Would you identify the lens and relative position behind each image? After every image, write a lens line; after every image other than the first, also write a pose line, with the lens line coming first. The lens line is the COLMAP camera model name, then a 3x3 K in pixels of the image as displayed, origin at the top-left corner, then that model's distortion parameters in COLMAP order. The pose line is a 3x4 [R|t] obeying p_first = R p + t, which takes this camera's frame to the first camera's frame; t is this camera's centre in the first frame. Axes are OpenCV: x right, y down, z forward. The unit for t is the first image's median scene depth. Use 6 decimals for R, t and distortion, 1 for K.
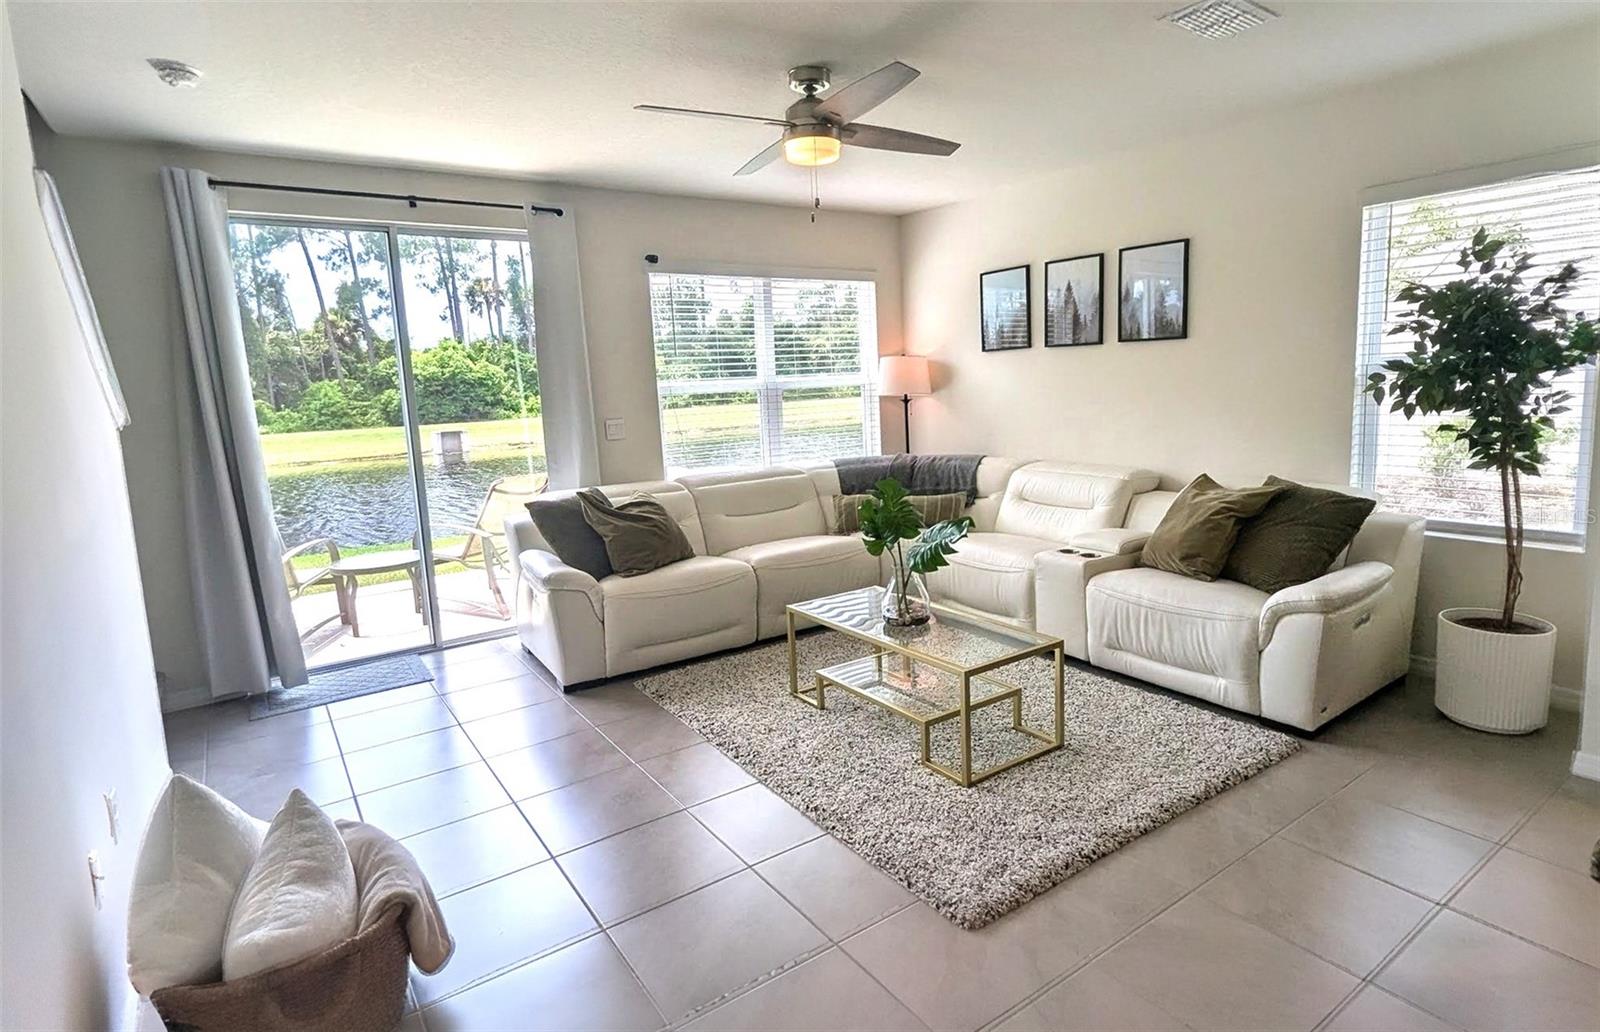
lens RADIAL K [[808.6, 0, 830.7], [0, 808.6, 486.6], [0, 0, 1]] dist [0.003073, 0.000598]
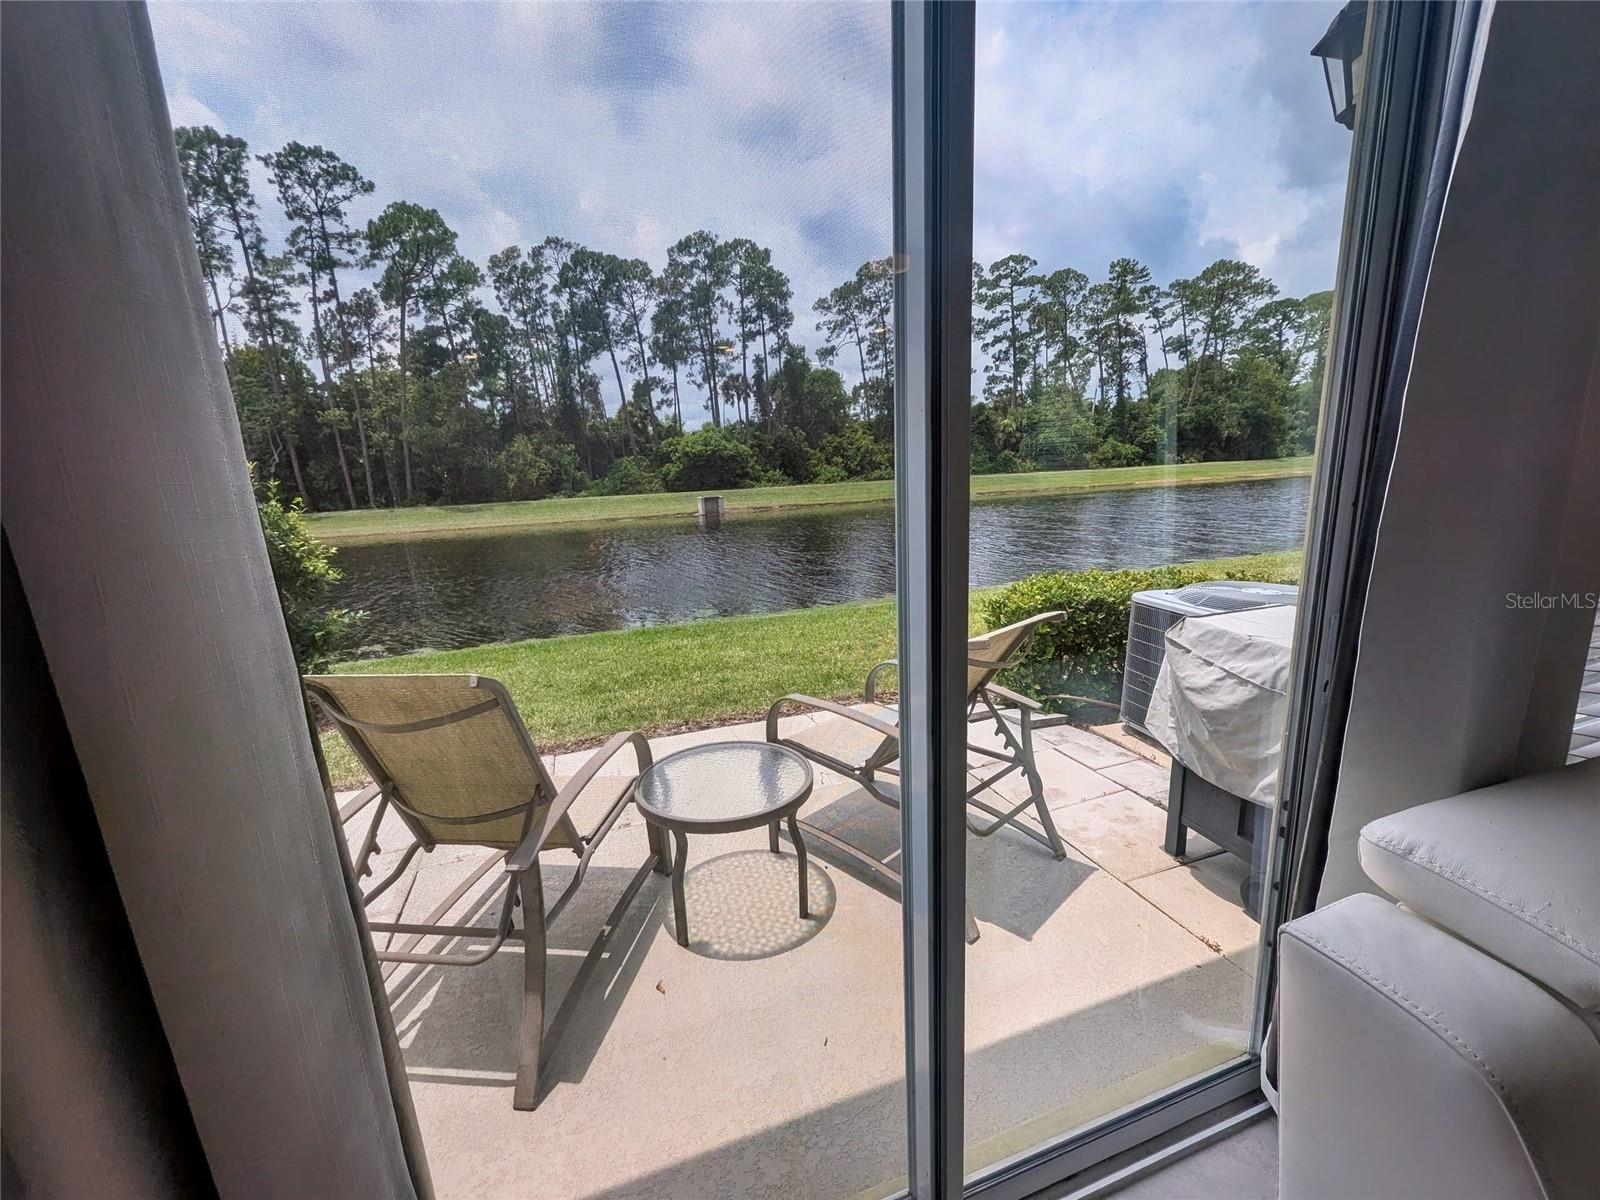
lens RADIAL K [[650.0, 0, 799.4], [0, 650.0, 605.4], [0, 0, 1]] dist [0.001421, 0.000123]
pose [[0.955913, 0.063734, -0.286651, -0.189905], [-0.036966, 0.994514, 0.097850, -0.022292], [0.291315, -0.082940, 0.953025, 0.301379]]
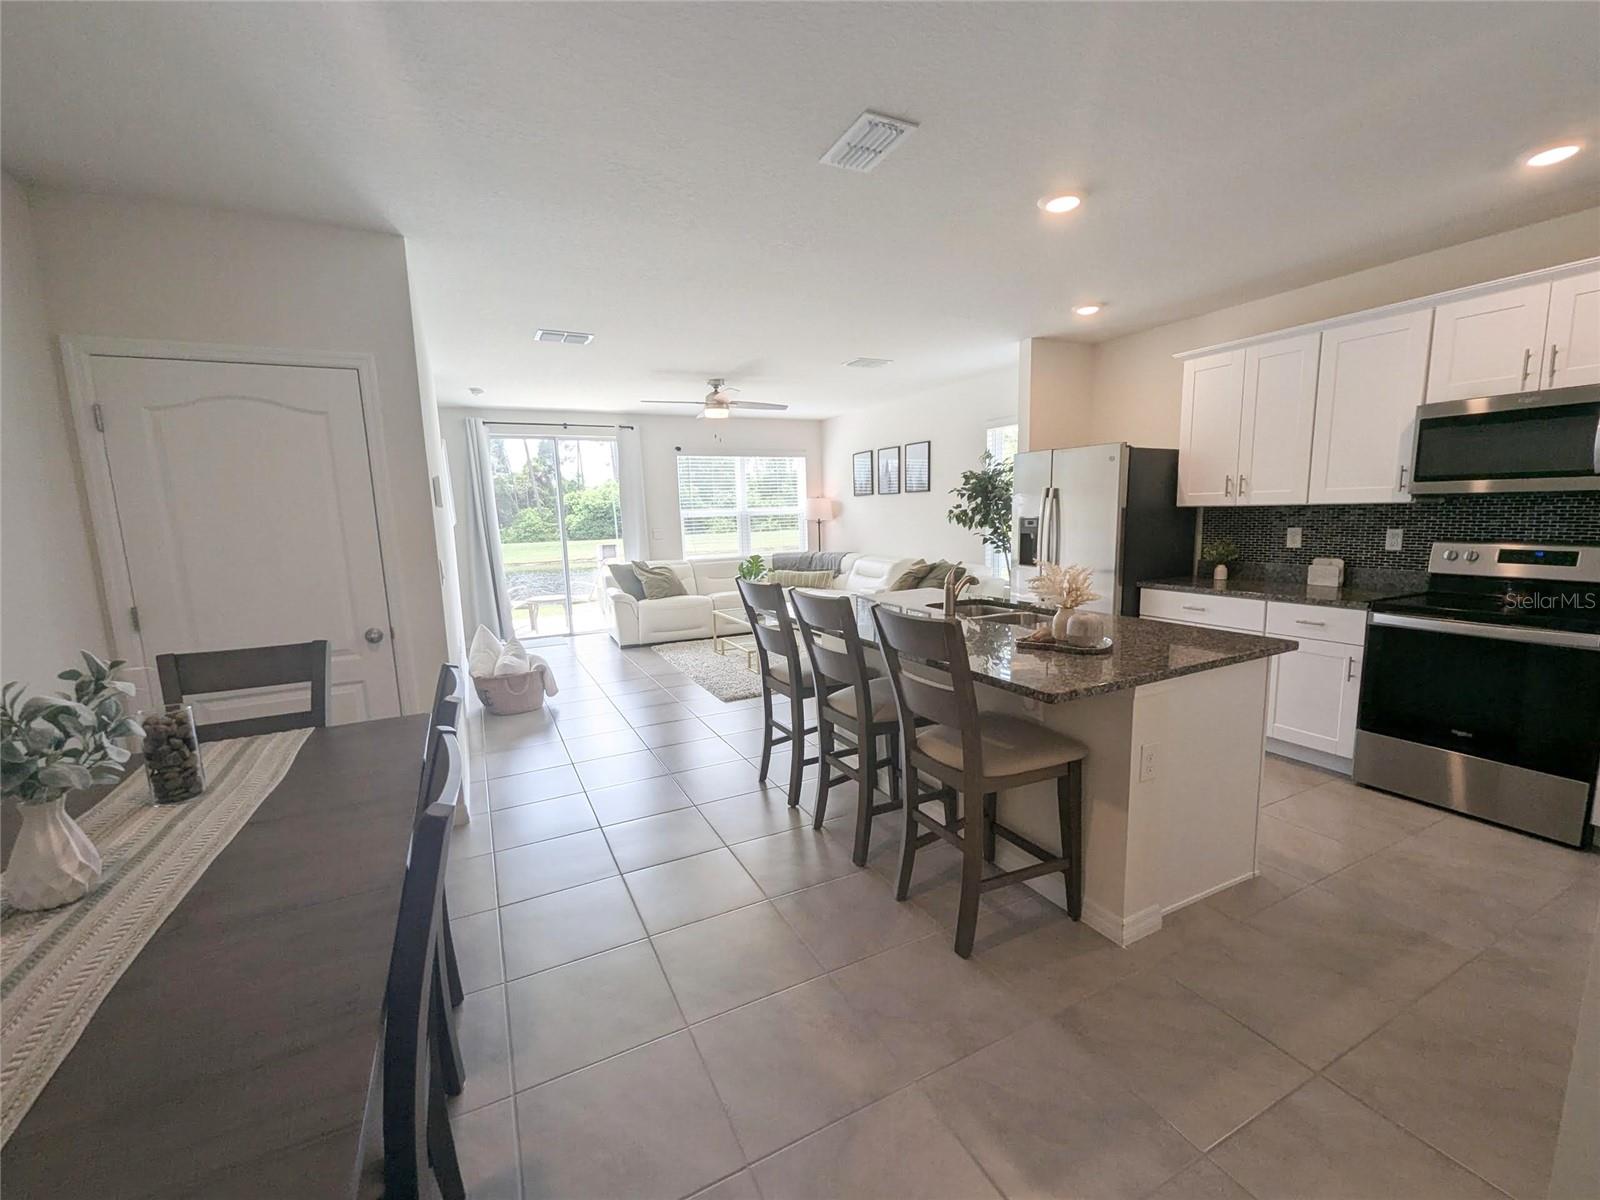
lens RADIAL K [[650.0, 0, 800.3], [0, 650.0, 607.7], [0, 0, 1]] dist [0.001421, 0.000123]
pose [[0.986601, 0.036477, -0.159023, 0.290037], [-0.034045, 0.999258, 0.017987, 0.060058], [0.159561, -0.012332, 0.987111, -0.454157]]
